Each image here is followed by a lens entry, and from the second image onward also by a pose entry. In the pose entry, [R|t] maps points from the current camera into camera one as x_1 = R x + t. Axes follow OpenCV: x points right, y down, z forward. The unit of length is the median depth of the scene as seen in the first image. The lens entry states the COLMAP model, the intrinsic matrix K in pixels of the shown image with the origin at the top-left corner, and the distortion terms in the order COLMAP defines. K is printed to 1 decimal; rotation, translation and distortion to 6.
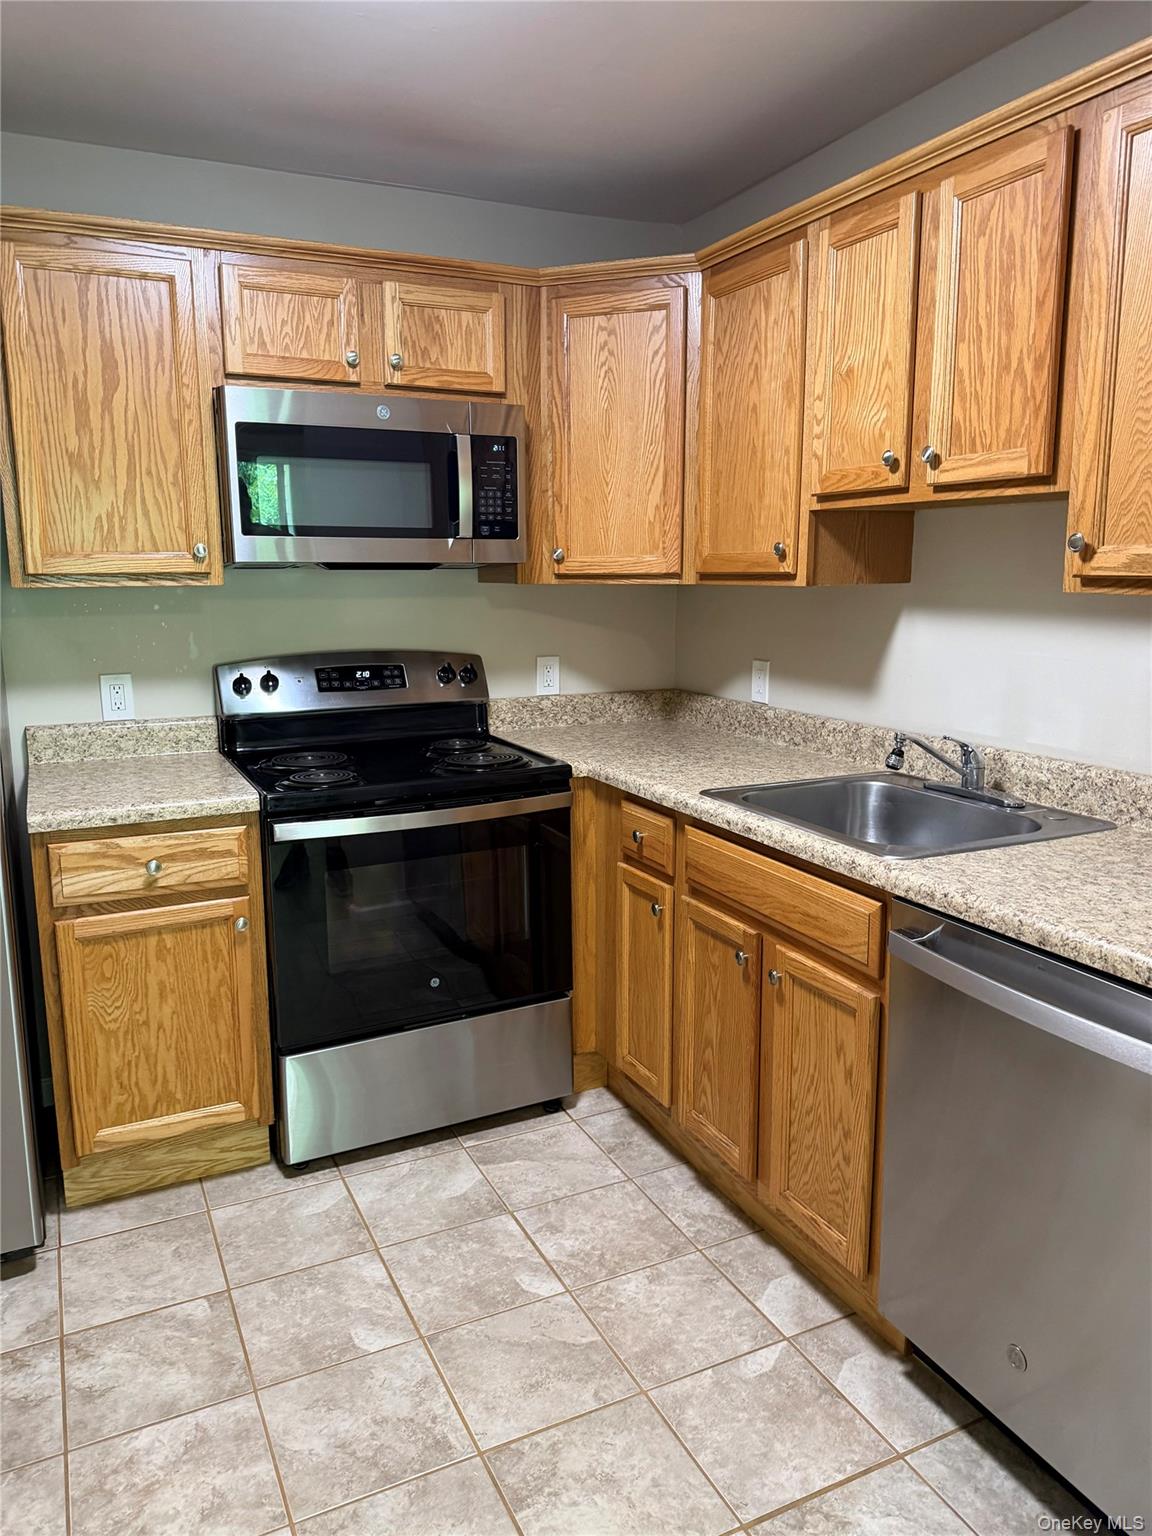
lens RADIAL K [[1079.1, 0, 575.8], [0, 1079.1, 761.8], [0, 0, 1]] dist [0.042309, -0.053501]
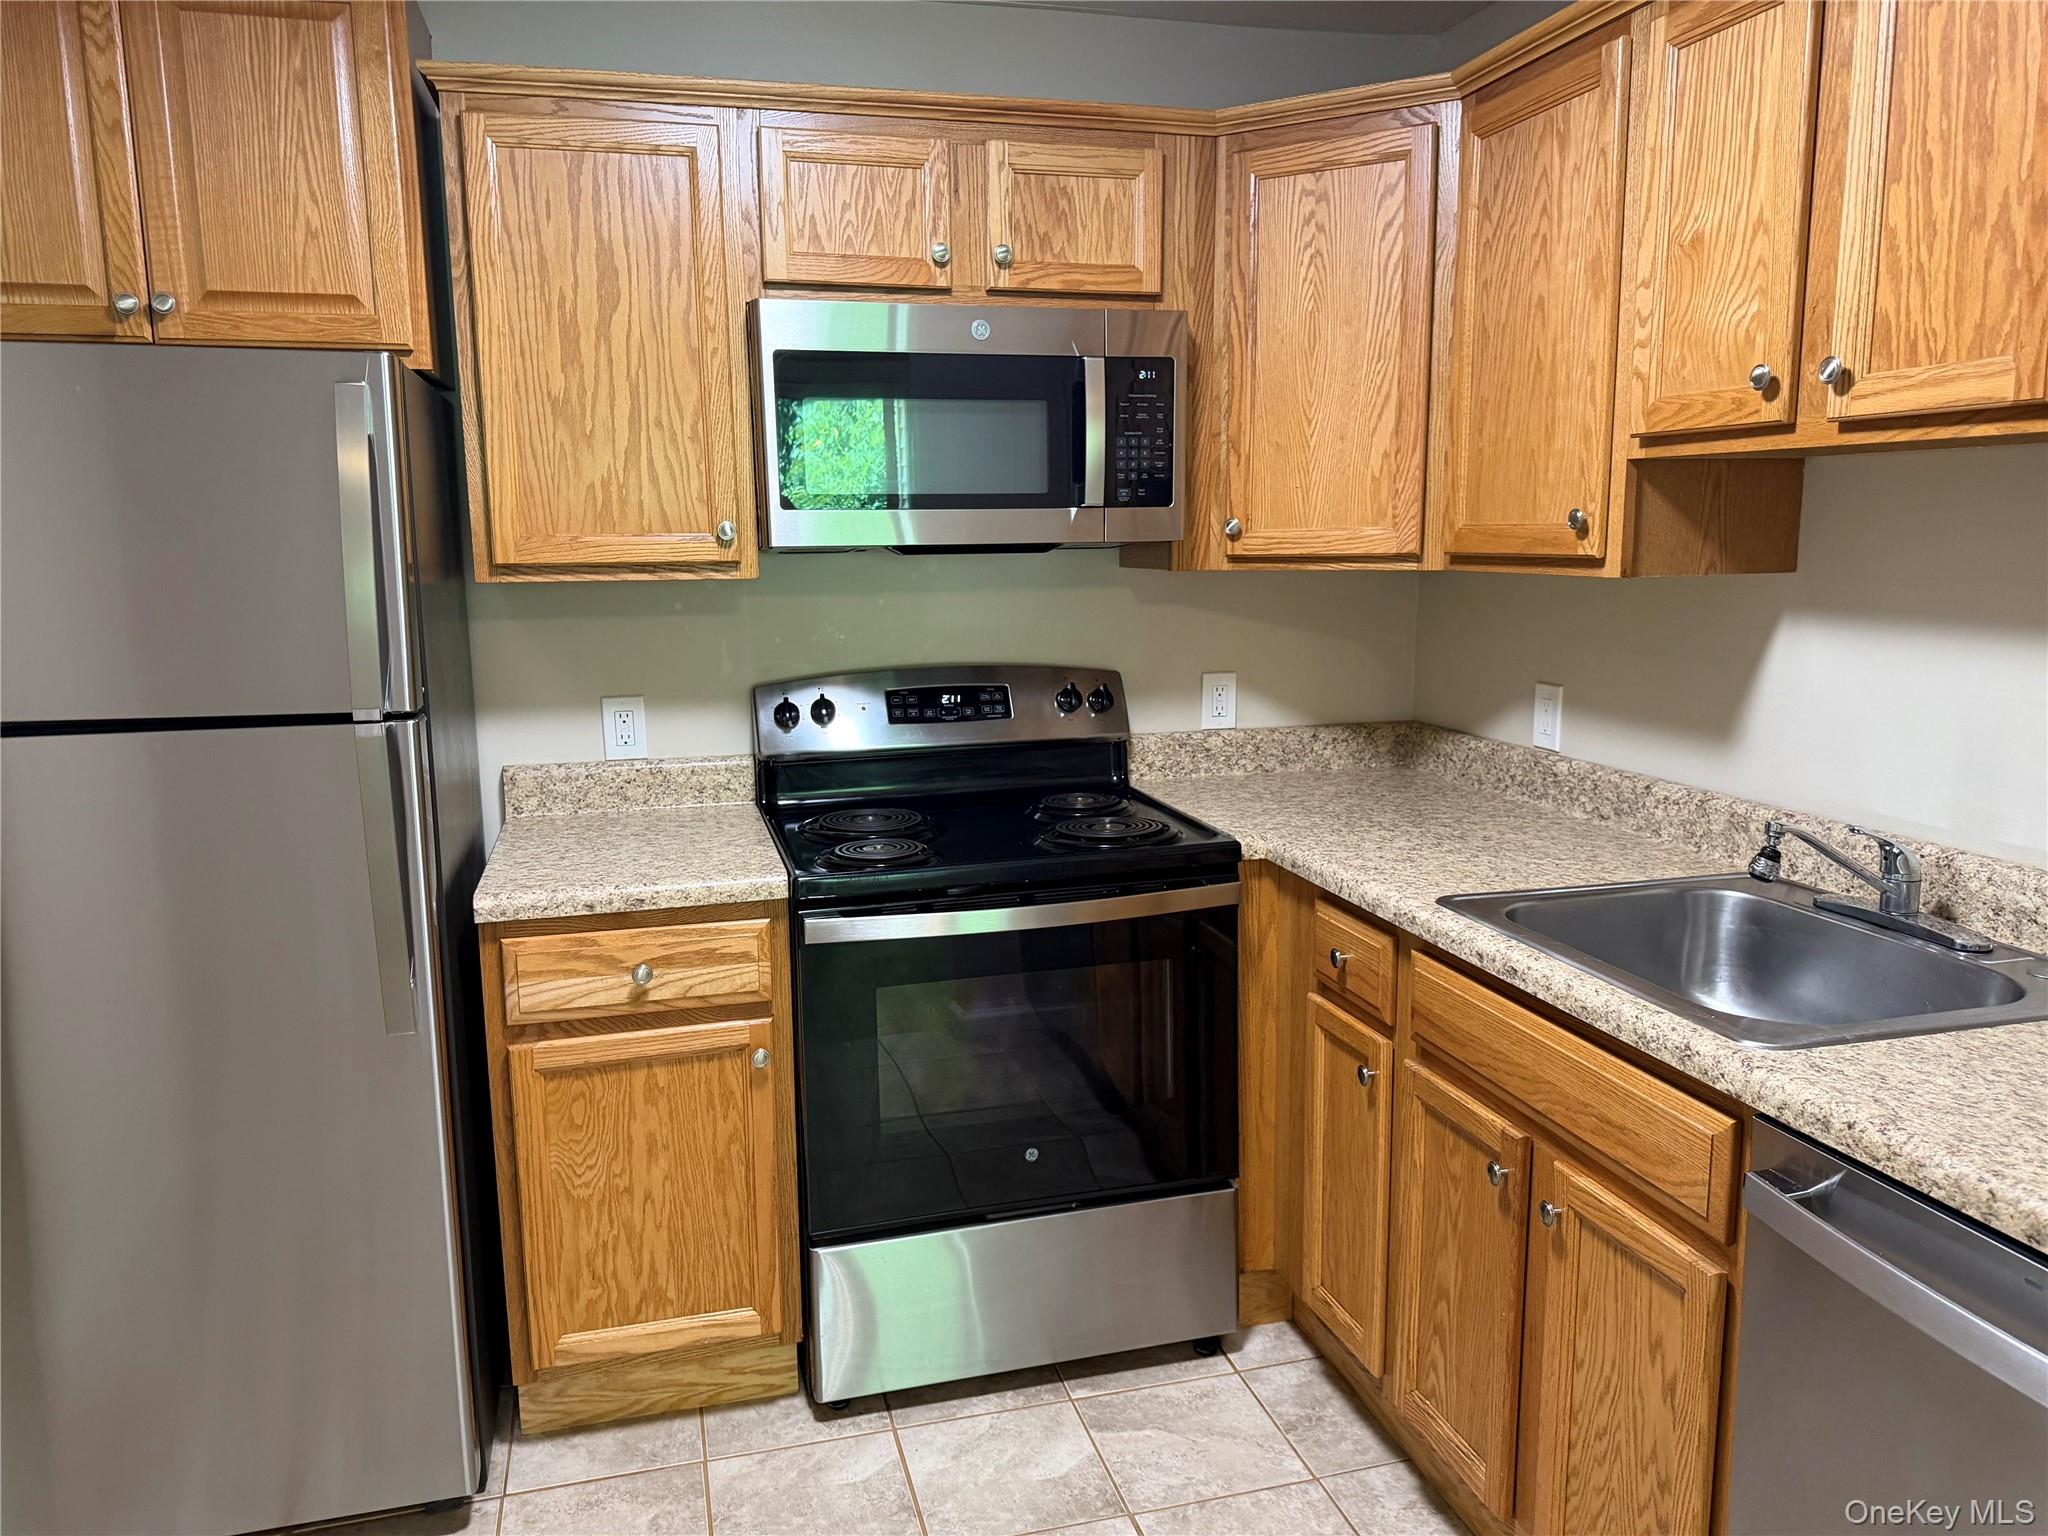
lens RADIAL K [[1438.8, 0, 1035.0], [0, 1438.8, 767.4], [0, 0, 1]] dist [0.042309, -0.053501]
pose [[0.983486, 0.023312, -0.179475, 0.031998], [-0.025356, 0.999637, -0.009104, -0.035924], [0.179198, 0.013505, 0.983720, 0.106926]]
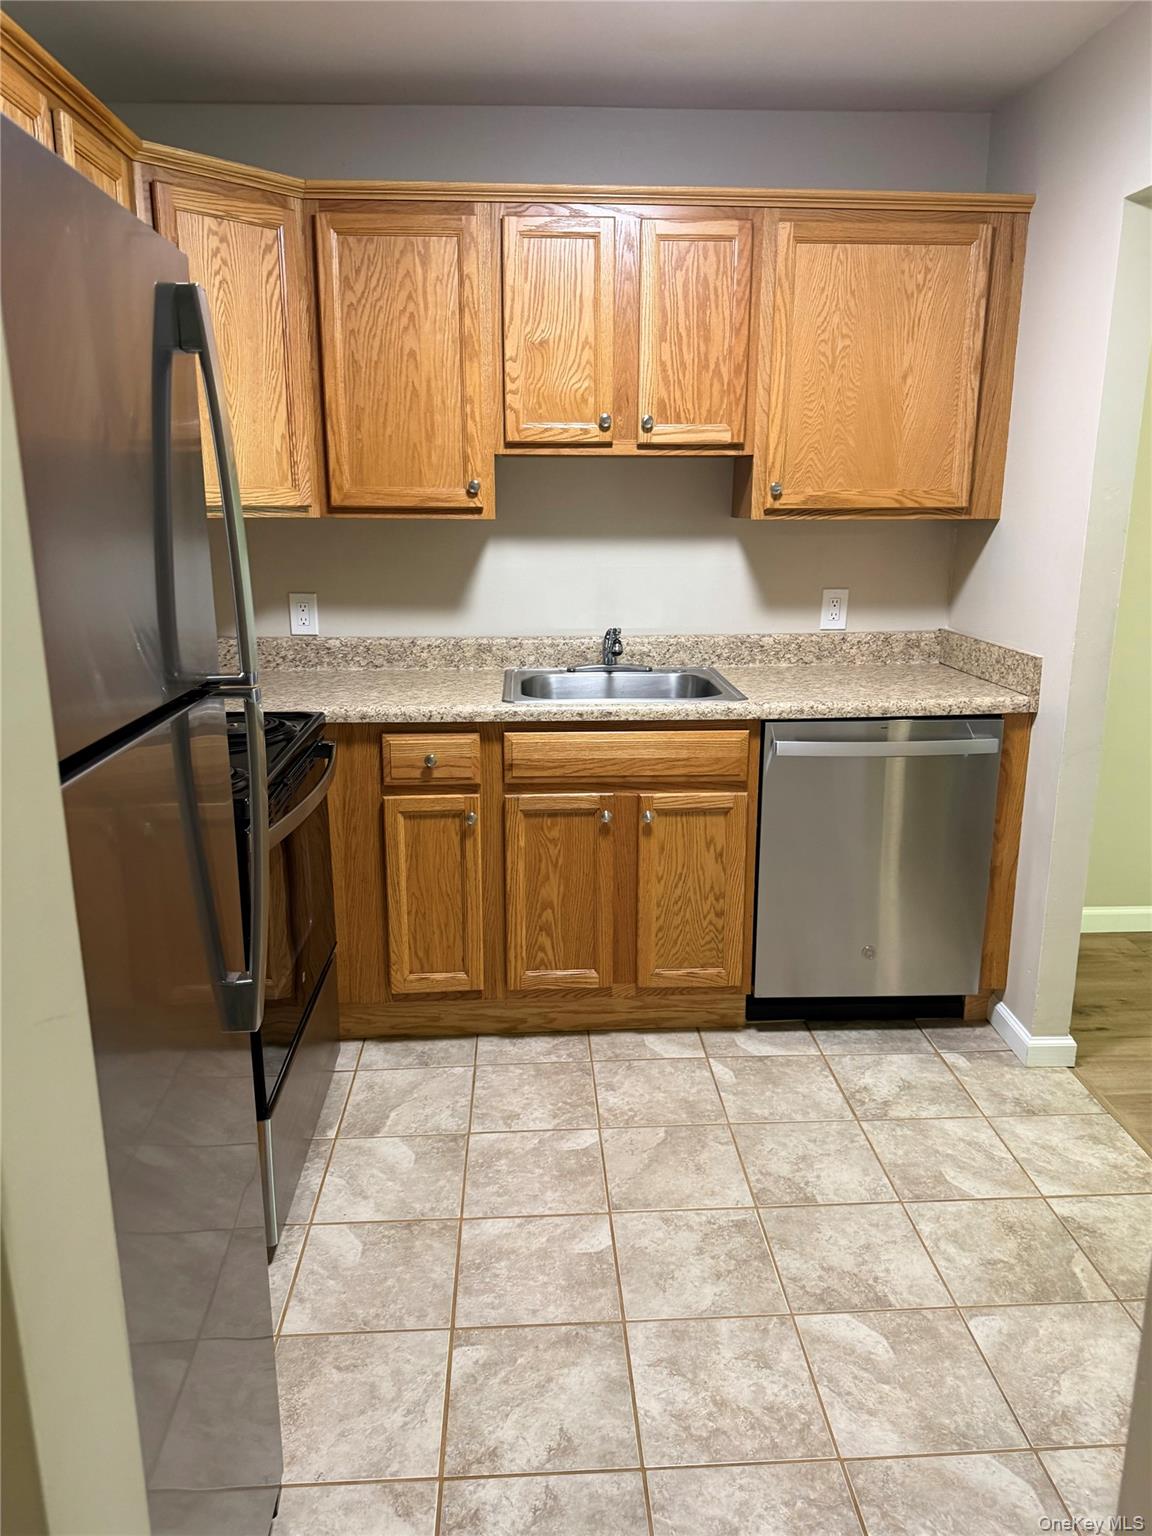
lens RADIAL K [[1079.1, 0, 569.4], [0, 1079.1, 763.4], [0, 0, 1]] dist [0.042309, -0.053501]
pose [[0.395778, -0.218067, 0.892080, -0.880072], [0.161872, 0.972754, 0.165972, -0.086210], [-0.903968, 0.078715, 0.420293, 0.455976]]
